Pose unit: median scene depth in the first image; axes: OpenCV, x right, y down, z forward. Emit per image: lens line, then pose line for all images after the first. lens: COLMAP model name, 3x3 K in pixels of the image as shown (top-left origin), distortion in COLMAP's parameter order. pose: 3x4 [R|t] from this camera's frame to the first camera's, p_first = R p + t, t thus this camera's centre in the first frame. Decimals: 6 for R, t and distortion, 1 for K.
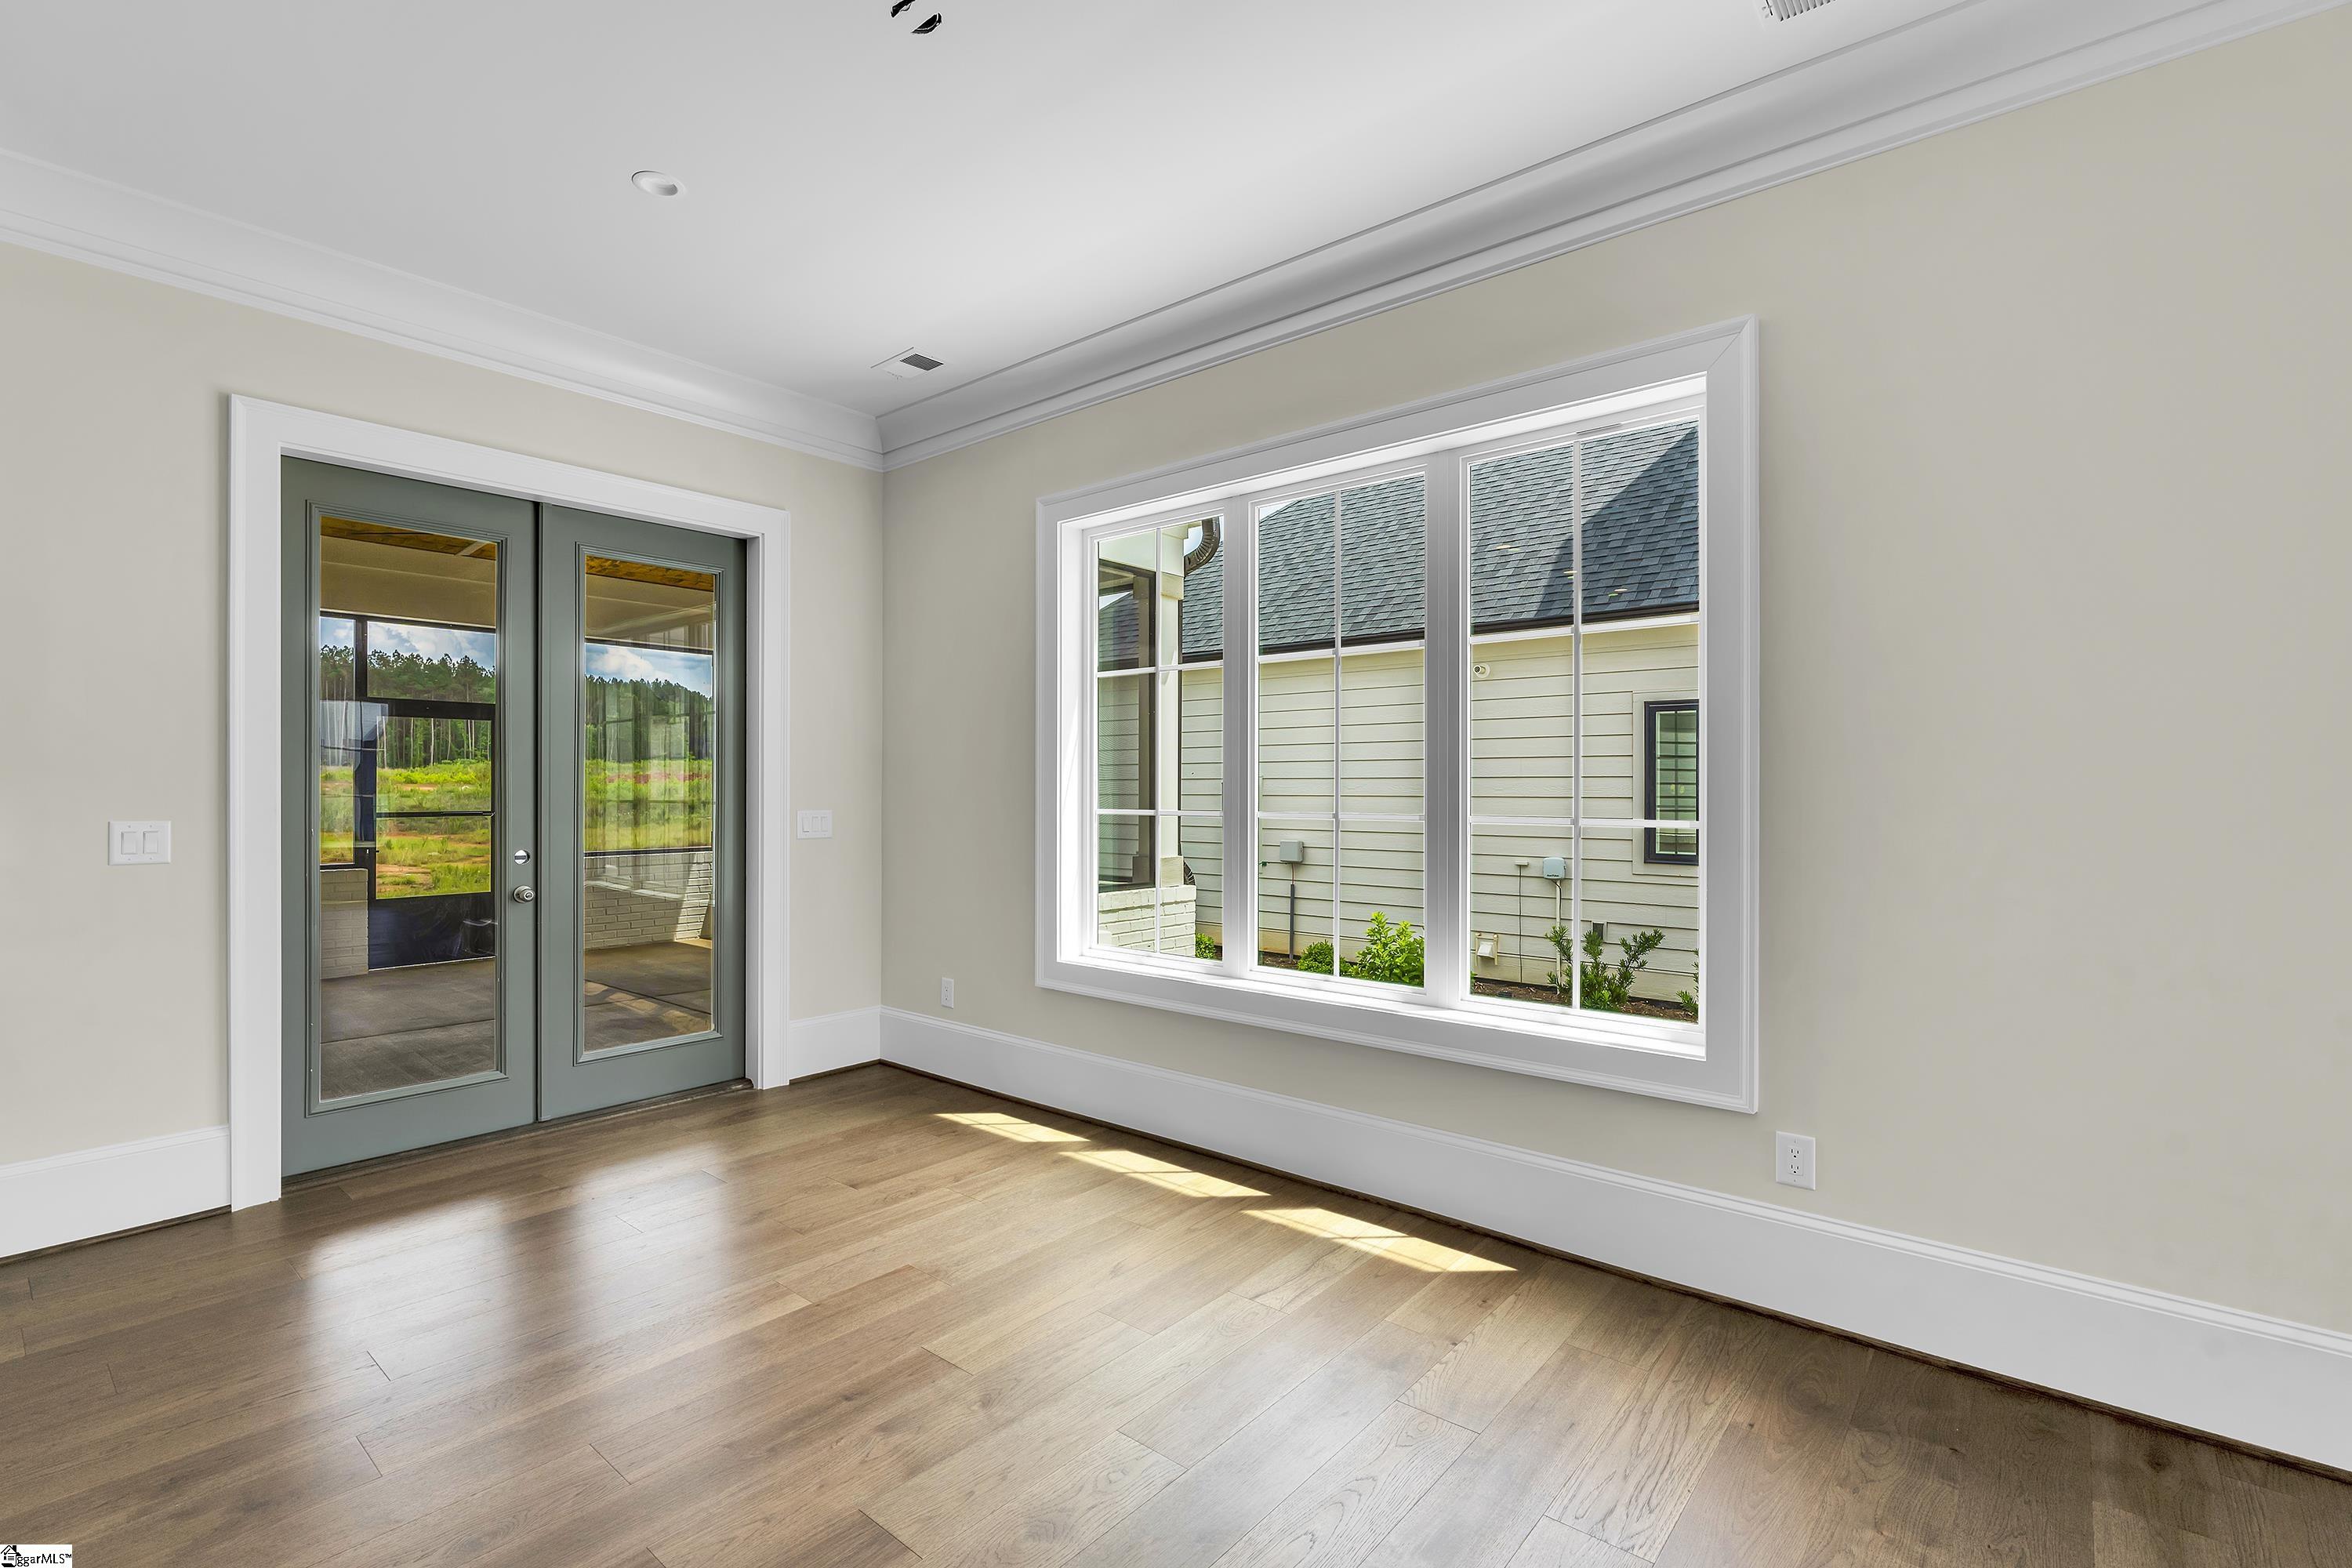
lens RADIAL K [[1049.8, 0, 1179.8], [0, 1049.8, 782.9], [0, 0, 1]] dist [-0.001283, 0.000063]
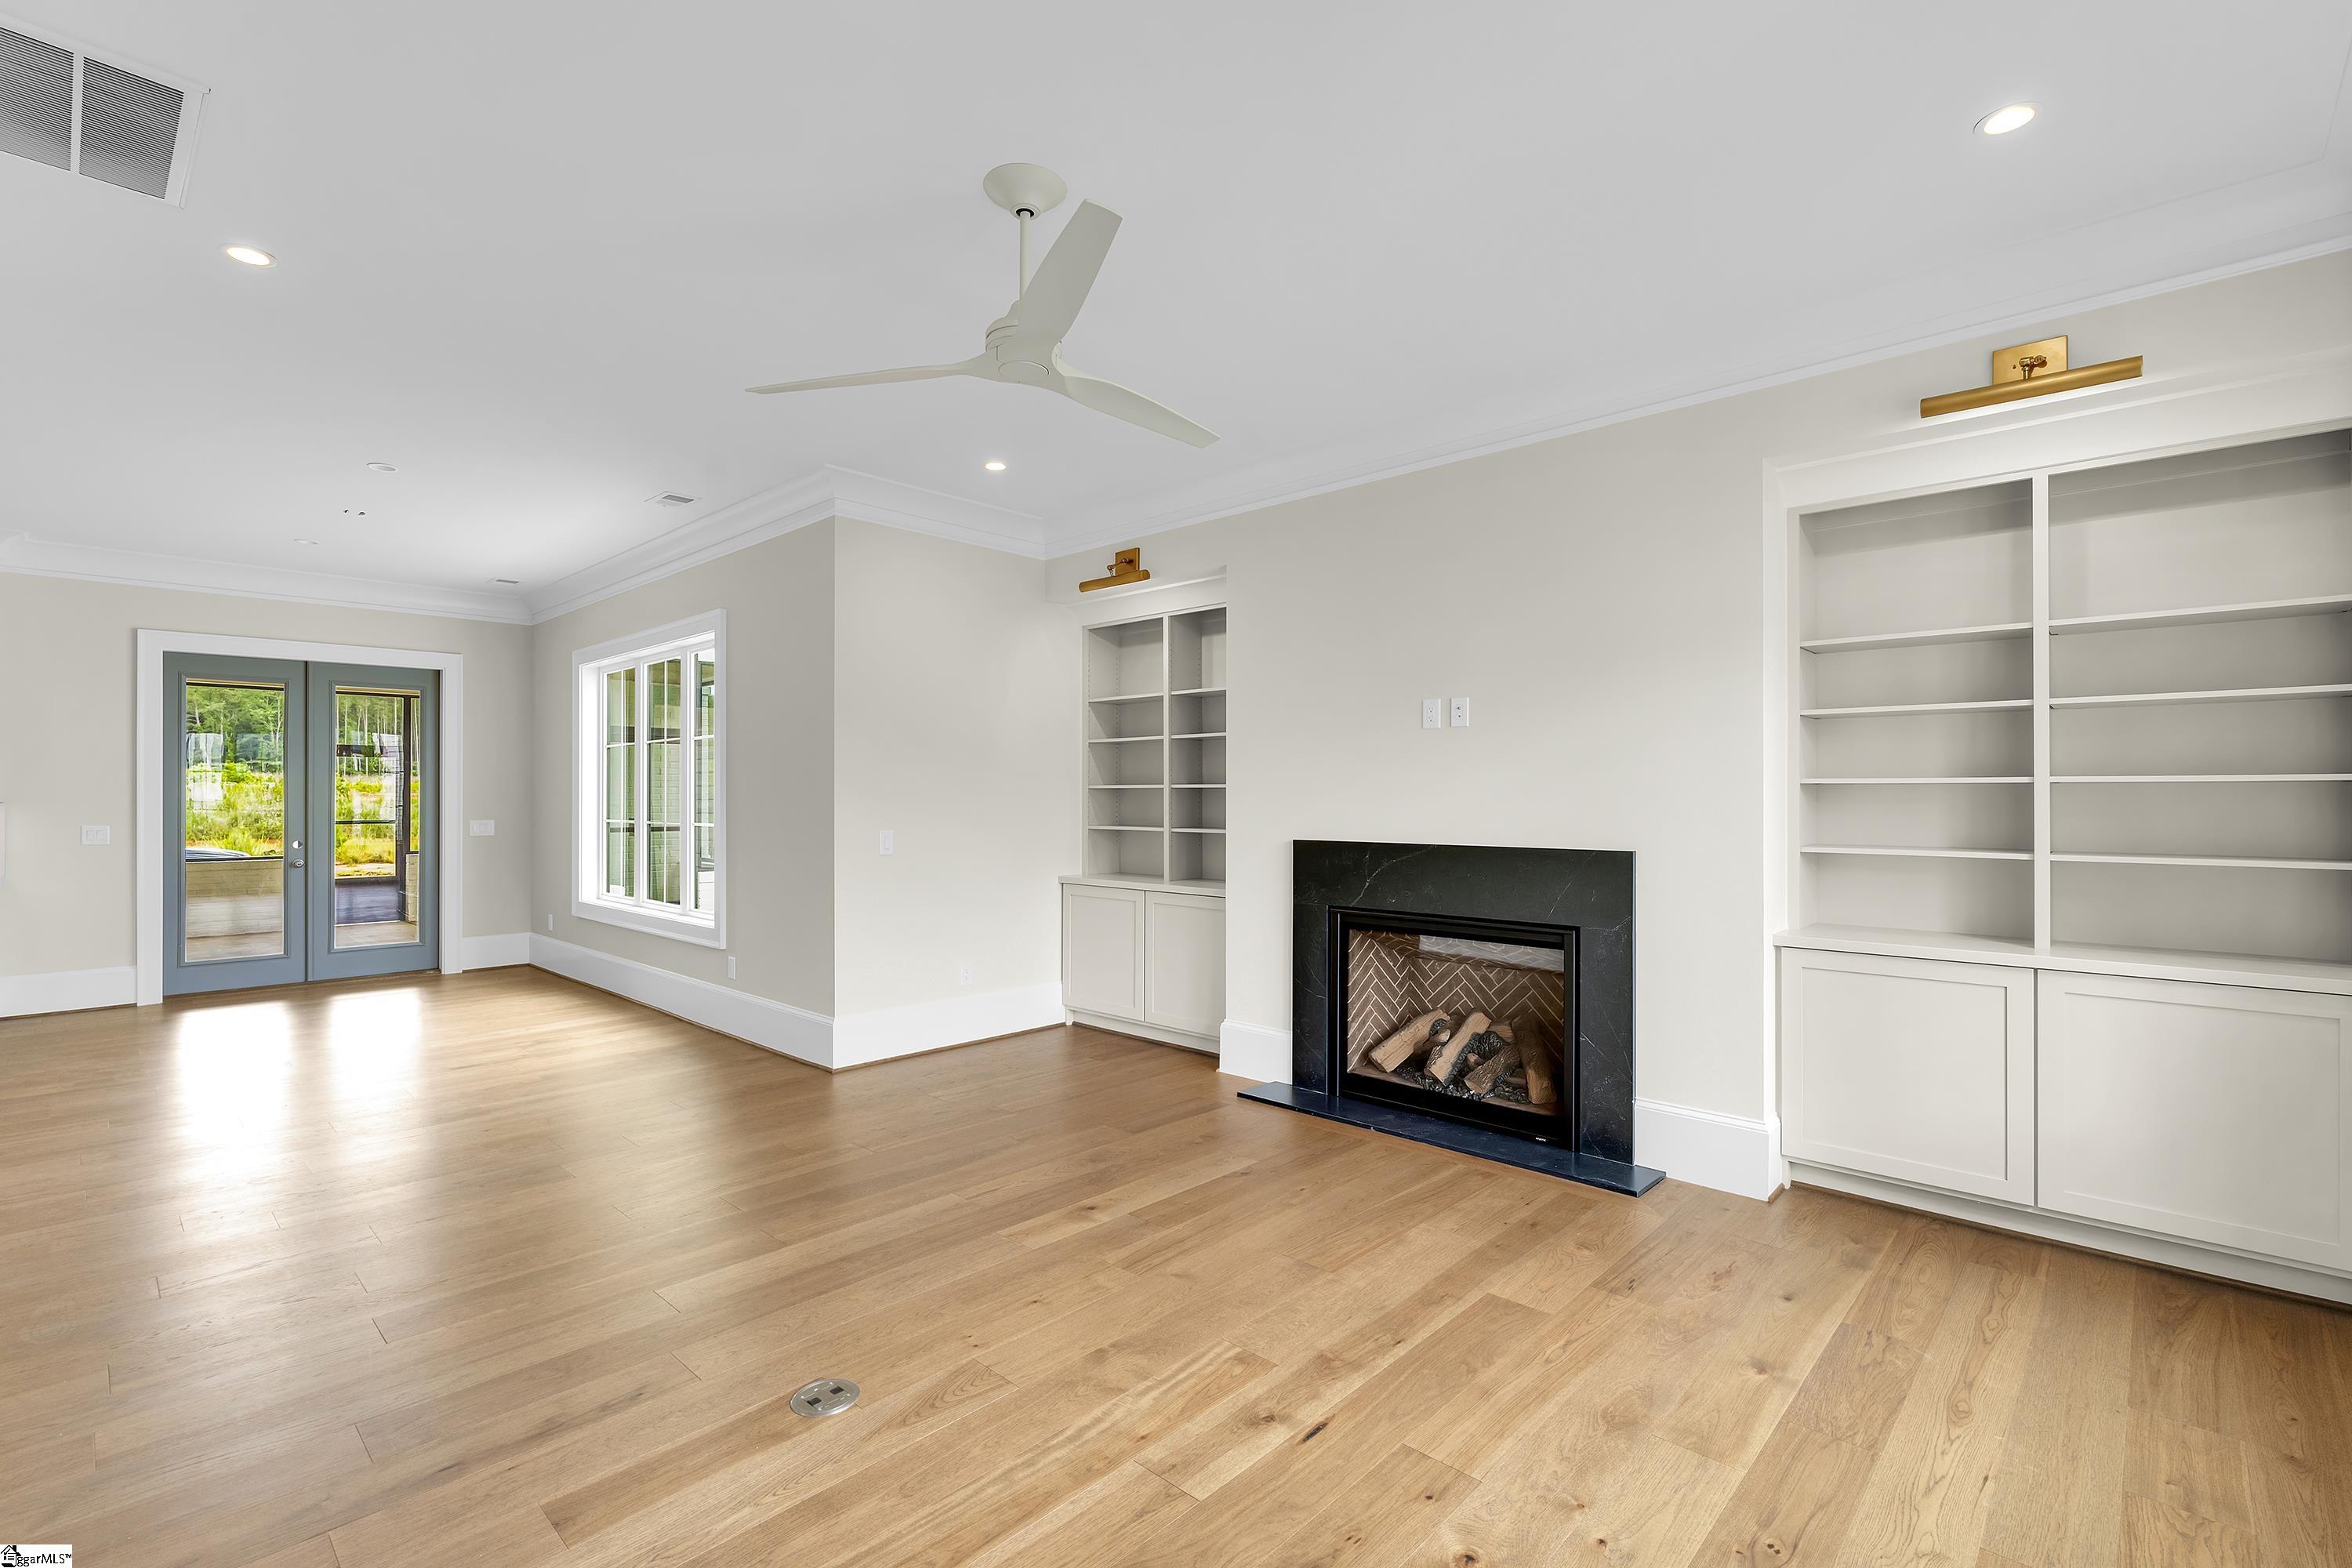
lens RADIAL K [[1049.8, 0, 1182.8], [0, 1049.8, 791.1], [0, 0, 1]] dist [-0.001283, 0.000063]
pose [[0.997536, 0.000008, -0.070150, 1.103828], [-0.000003, 1.000000, 0.000064, -0.027639], [0.070150, -0.000064, 0.997536, -0.794797]]
